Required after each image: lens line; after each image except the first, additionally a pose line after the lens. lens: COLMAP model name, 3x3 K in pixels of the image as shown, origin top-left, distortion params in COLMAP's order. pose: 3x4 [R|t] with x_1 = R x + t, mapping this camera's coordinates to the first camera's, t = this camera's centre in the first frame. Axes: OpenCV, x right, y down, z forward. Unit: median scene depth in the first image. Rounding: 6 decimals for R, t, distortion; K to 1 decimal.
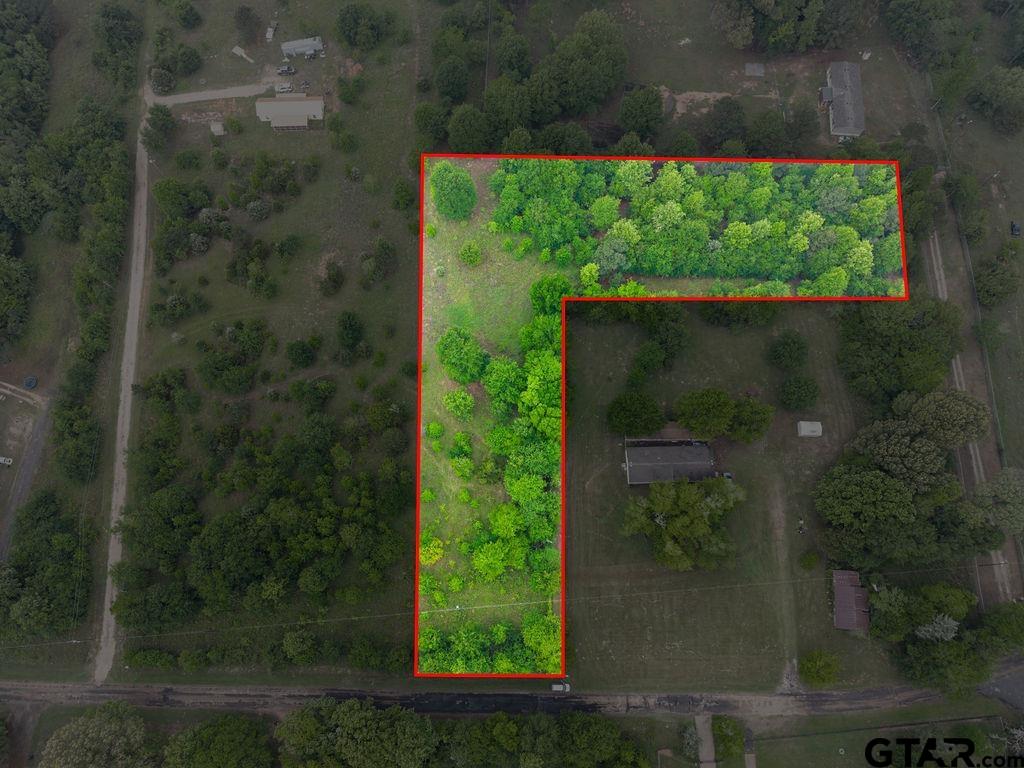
lens RADIAL K [[684.3, 0, 510.2], [0, 684.3, 384.3], [0, 0, 1]] dist [0.017598, -0.021354]
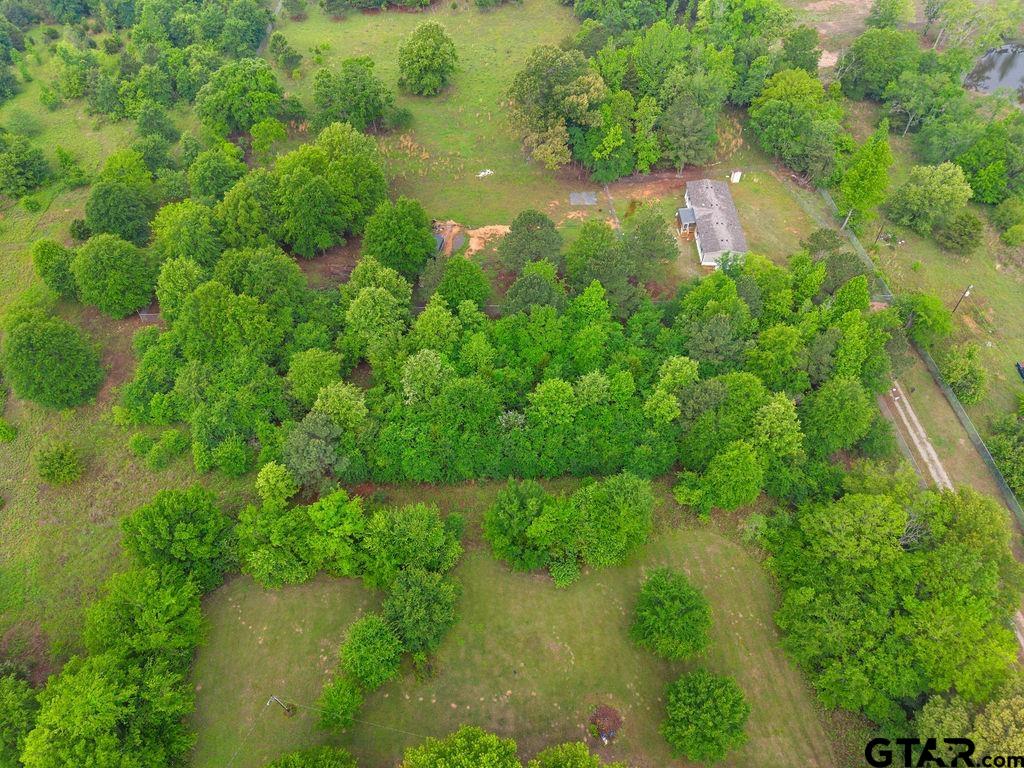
lens RADIAL K [[684.3, 0, 510.2], [0, 684.3, 384.3], [0, 0, 1]] dist [0.017598, -0.021354]
pose [[0.997348, -0.052686, 0.050211, 0.272322], [0.067830, 0.922965, -0.378859, -0.024253], [-0.026382, 0.381260, 0.924091, 0.490581]]
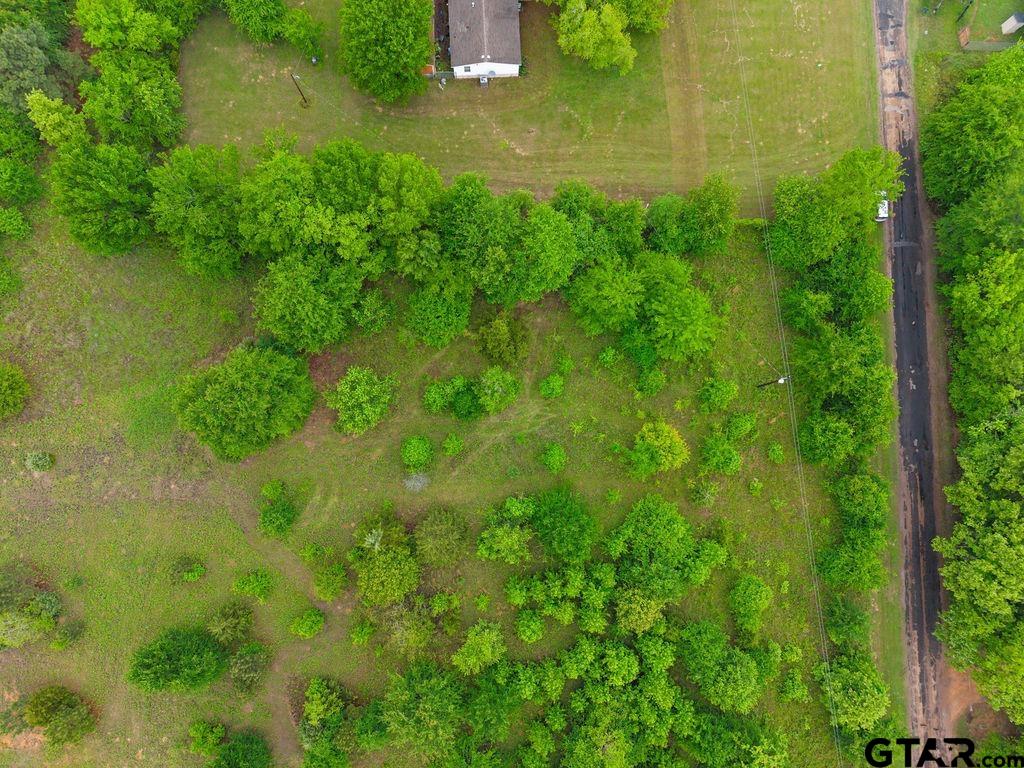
lens RADIAL K [[684.3, 0, 510.2], [0, 684.3, 384.3], [0, 0, 1]] dist [0.017598, -0.021354]
pose [[-0.021251, -0.994811, 0.099496, -0.108986], [0.941524, 0.013560, 0.336674, -0.032352], [-0.336276, 0.100832, 0.936350, 0.510390]]
